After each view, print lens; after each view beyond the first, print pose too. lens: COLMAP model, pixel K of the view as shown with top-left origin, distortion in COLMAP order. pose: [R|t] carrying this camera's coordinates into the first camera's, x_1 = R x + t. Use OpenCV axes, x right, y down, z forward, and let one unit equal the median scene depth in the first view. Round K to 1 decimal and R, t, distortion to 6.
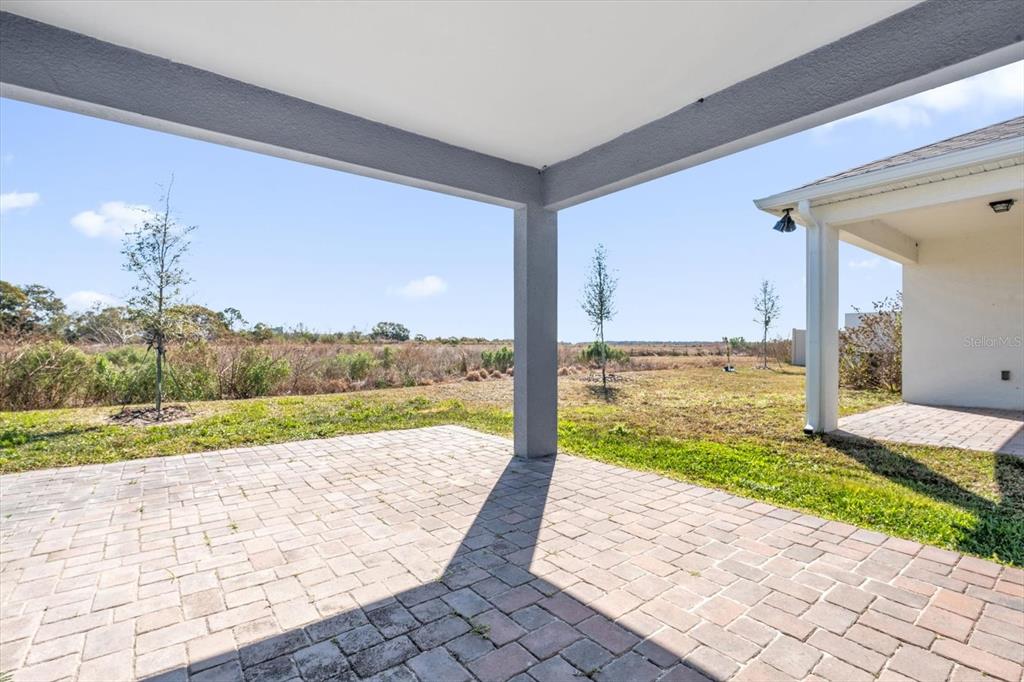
lens RADIAL K [[484.9, 0, 511.3], [0, 484.9, 344.2], [0, 0, 1]] dist [-0.009247, -0.001499]
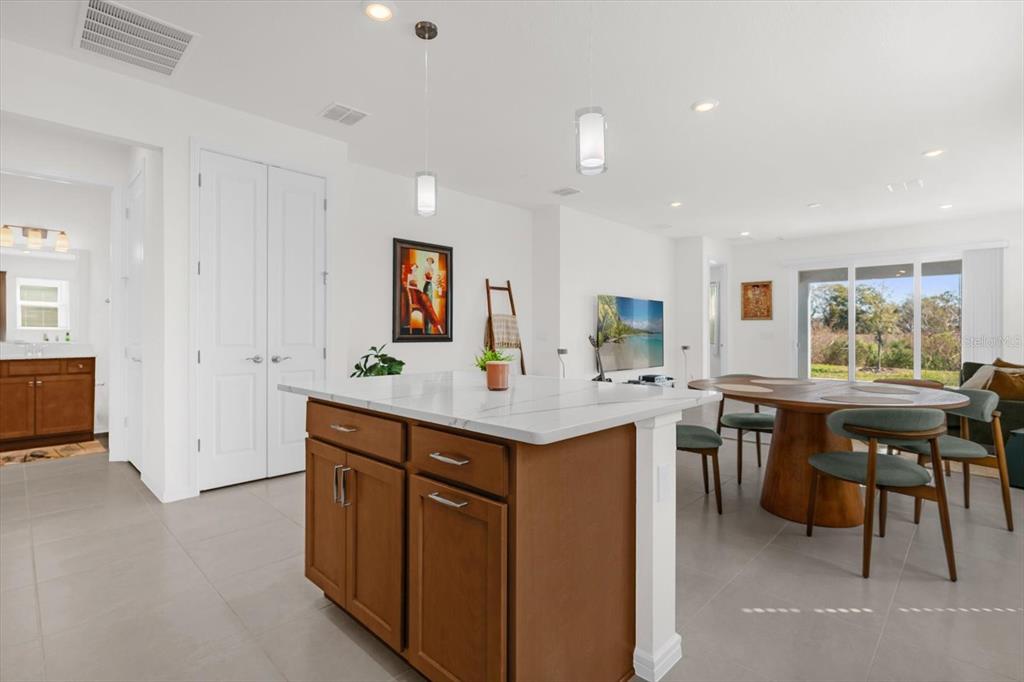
lens RADIAL K [[484.9, 0, 509.4], [0, 484.9, 336.4], [0, 0, 1]] dist [-0.009247, -0.001499]
pose [[0.152087, 0.000111, -0.988367, 0.513425], [0.007865, 0.999968, 0.001323, -0.009186], [0.988336, -0.007975, 0.152081, -0.415904]]
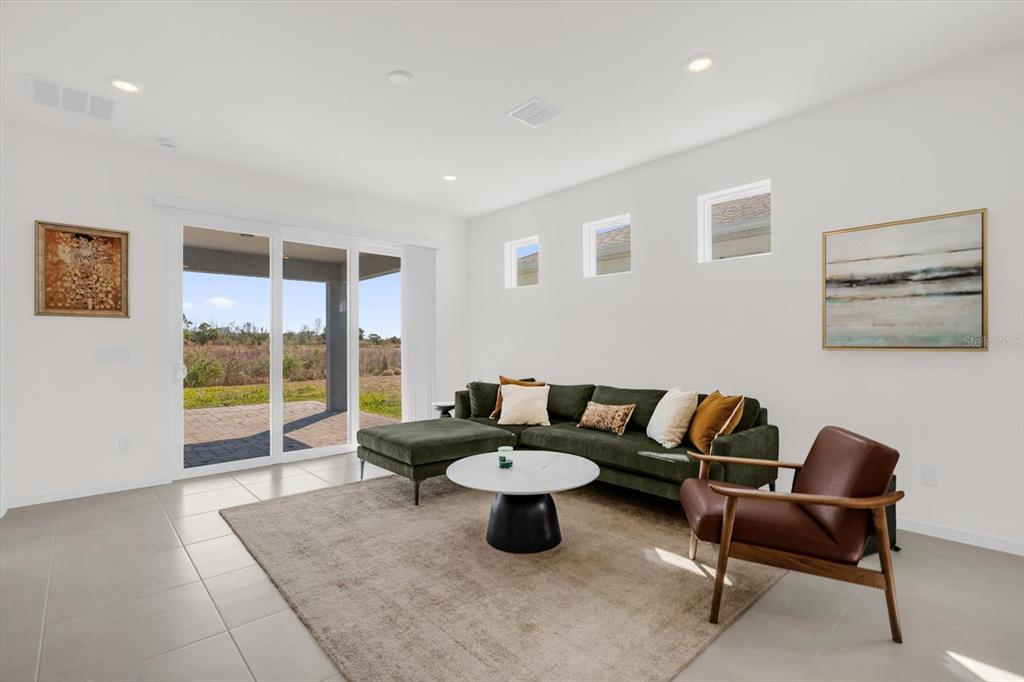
lens RADIAL K [[484.9, 0, 515.0], [0, 484.9, 343.6], [0, 0, 1]] dist [-0.009247, -0.001499]
pose [[0.995968, -0.003836, 0.089626, 0.175731], [0.003743, 0.999992, 0.001210, -0.011383], [-0.089630, -0.000870, 0.995975, -0.296665]]
